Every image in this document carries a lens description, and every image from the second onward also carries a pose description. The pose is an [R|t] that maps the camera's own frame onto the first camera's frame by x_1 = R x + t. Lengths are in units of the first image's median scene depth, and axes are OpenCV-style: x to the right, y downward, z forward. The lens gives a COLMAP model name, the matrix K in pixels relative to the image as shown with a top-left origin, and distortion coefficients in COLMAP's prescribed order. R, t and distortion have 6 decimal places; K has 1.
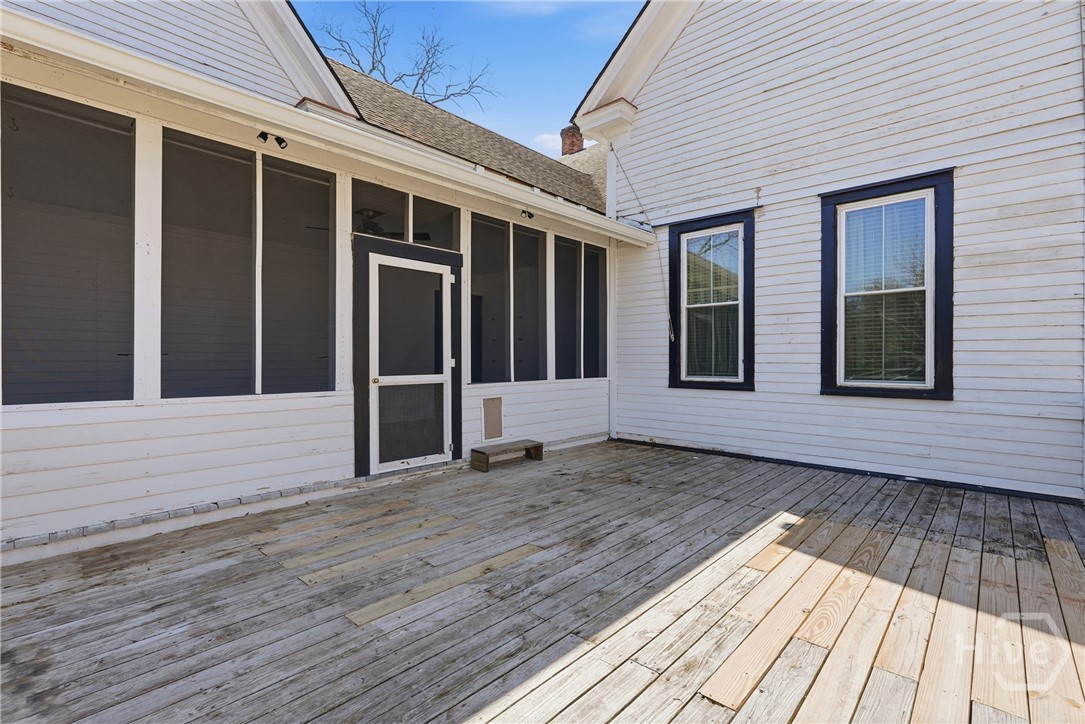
lens RADIAL K [[485.1, 0, 542.5], [0, 485.1, 364.8], [0, 0, 1]] dist [-0.013817, 0.003848]
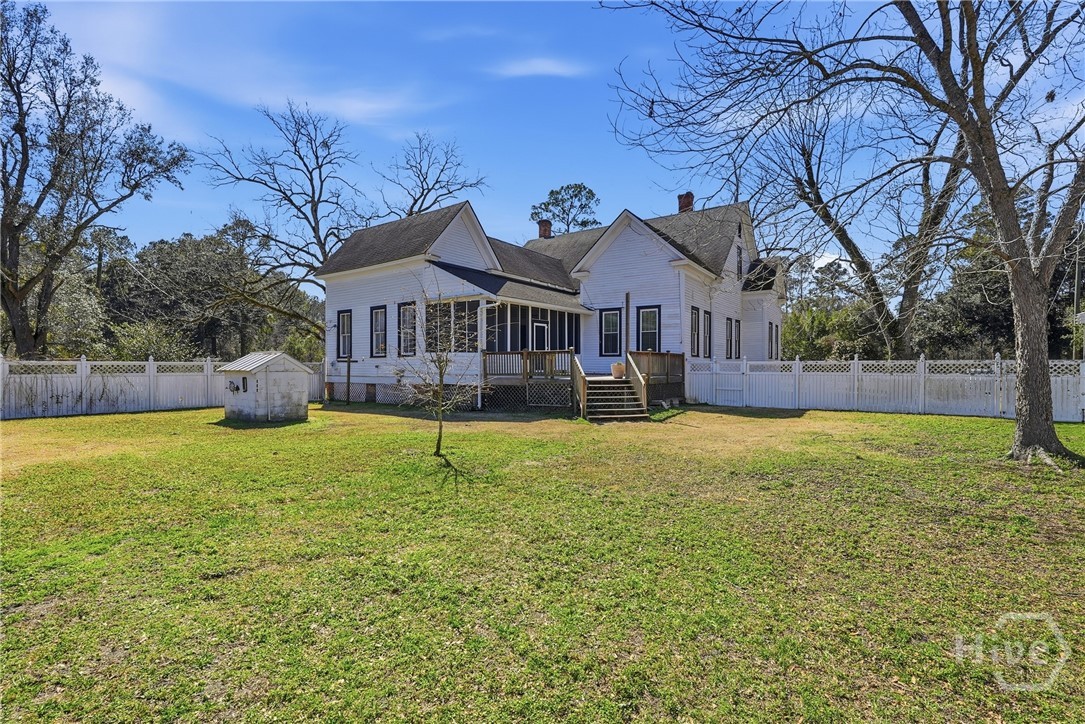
lens RADIAL K [[485.1, 0, 543.9], [0, 485.1, 367.2], [0, 0, 1]] dist [-0.013817, 0.003848]
pose [[0.990261, -0.002919, 0.139190, -0.766142], [0.003040, 0.999995, -0.000652, 0.156524], [-0.139187, 0.001069, 0.990265, -2.971599]]
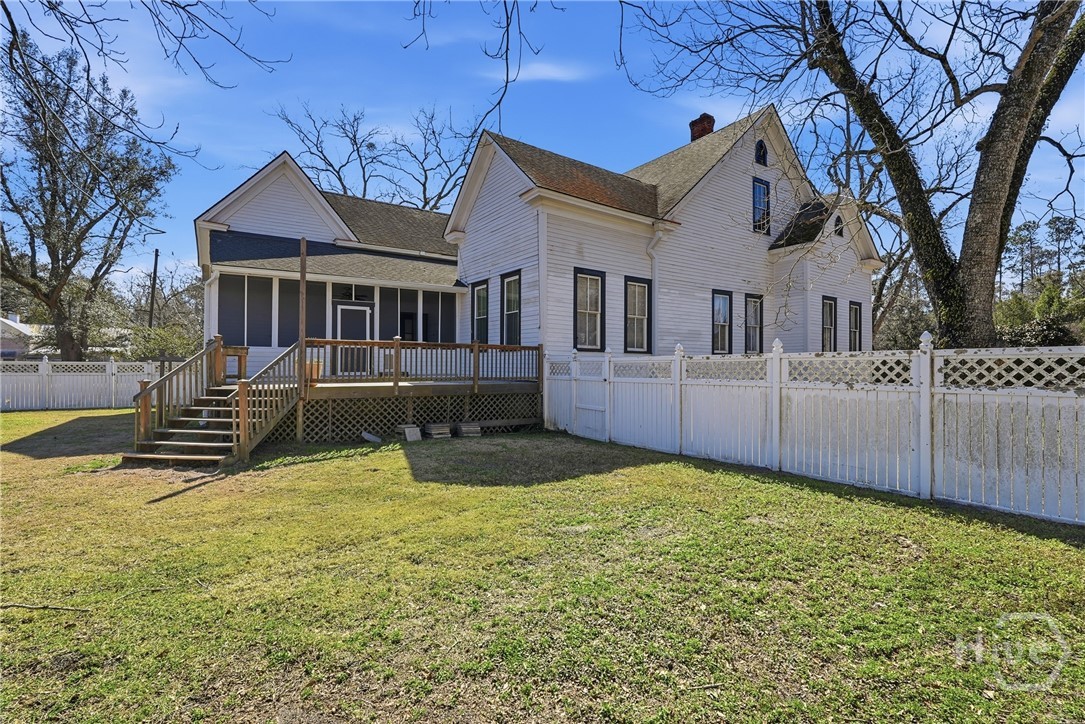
lens RADIAL K [[485.1, 0, 545.9], [0, 485.1, 356.6], [0, 0, 1]] dist [-0.013817, 0.003848]
pose [[0.976172, -0.005715, -0.216921, 1.431154], [-0.000033, 0.999649, -0.026483, 0.163427], [0.216996, 0.025859, 0.975830, -1.544918]]
